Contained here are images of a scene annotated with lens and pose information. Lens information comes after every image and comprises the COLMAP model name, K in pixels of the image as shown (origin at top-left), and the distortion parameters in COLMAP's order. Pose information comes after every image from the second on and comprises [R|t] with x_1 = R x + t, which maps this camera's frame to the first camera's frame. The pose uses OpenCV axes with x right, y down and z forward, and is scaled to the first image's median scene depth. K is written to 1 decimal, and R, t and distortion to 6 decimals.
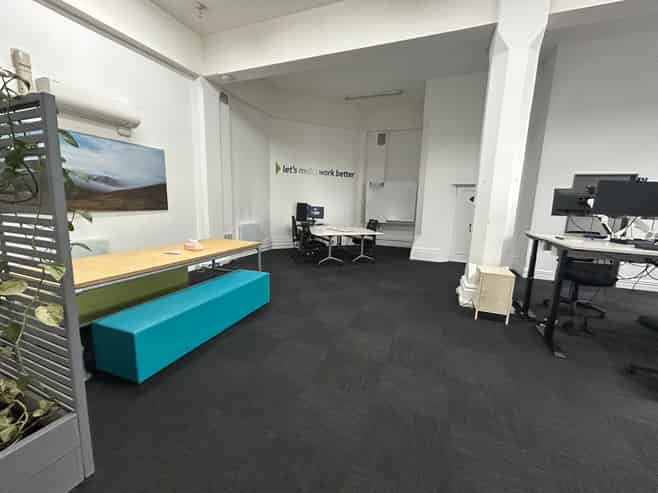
lens RADIAL K [[265.9, 0, 330.0], [0, 265.9, 243.5], [0, 0, 1]] dist [0.002233, 0.000100]
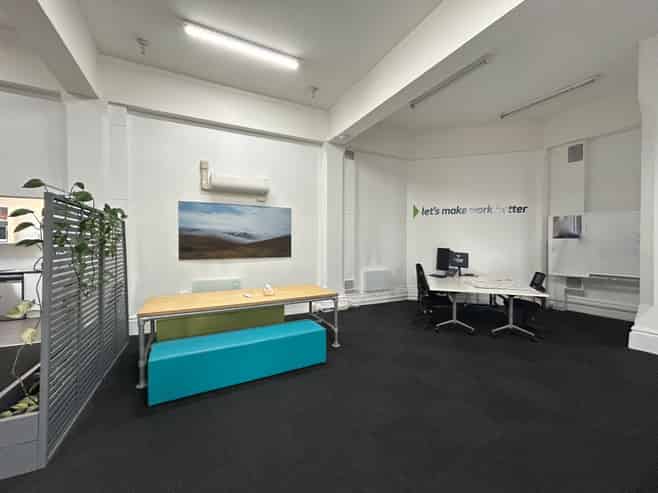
lens RADIAL K [[265.9, 0, 331.7], [0, 265.9, 245.4], [0, 0, 1]] dist [0.002233, 0.000100]
pose [[0.752808, -0.016695, -0.658029, 0.259998], [-0.085127, 0.988814, -0.122475, -0.039924], [0.652713, 0.148216, 0.742966, 0.199250]]
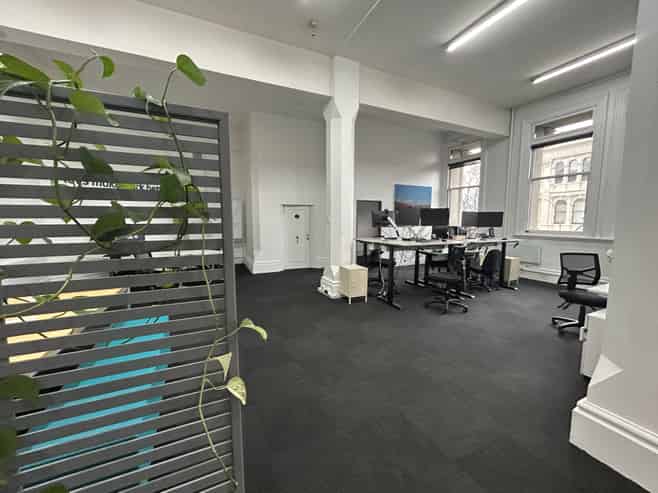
lens RADIAL K [[265.9, 0, 328.5], [0, 265.9, 245.5], [0, 0, 1]] dist [0.002233, 0.000100]
pose [[0.690519, -0.097901, 0.716659, -0.287151], [0.133342, 0.991046, 0.006906, -0.025341], [-0.710918, 0.090791, 0.697390, 0.050651]]
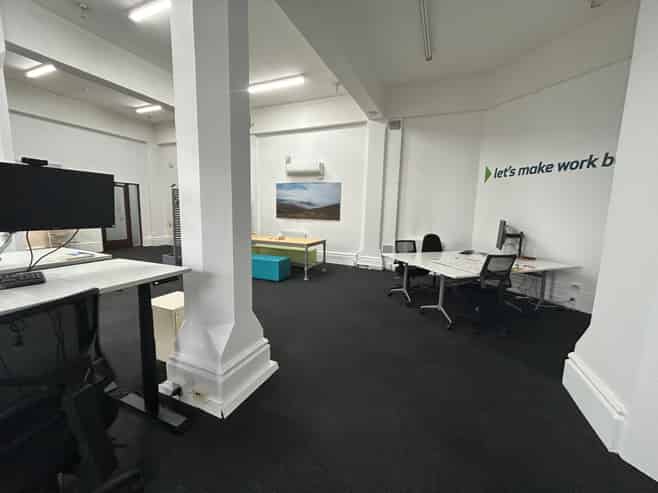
lens RADIAL K [[265.9, 0, 332.4], [0, 265.9, 246.4], [0, 0, 1]] dist [0.002233, 0.000100]
pose [[-0.031327, 0.110436, -0.993389, 0.800508], [-0.183428, 0.976362, 0.114328, -0.125542], [0.982534, 0.185797, -0.010330, 0.854298]]
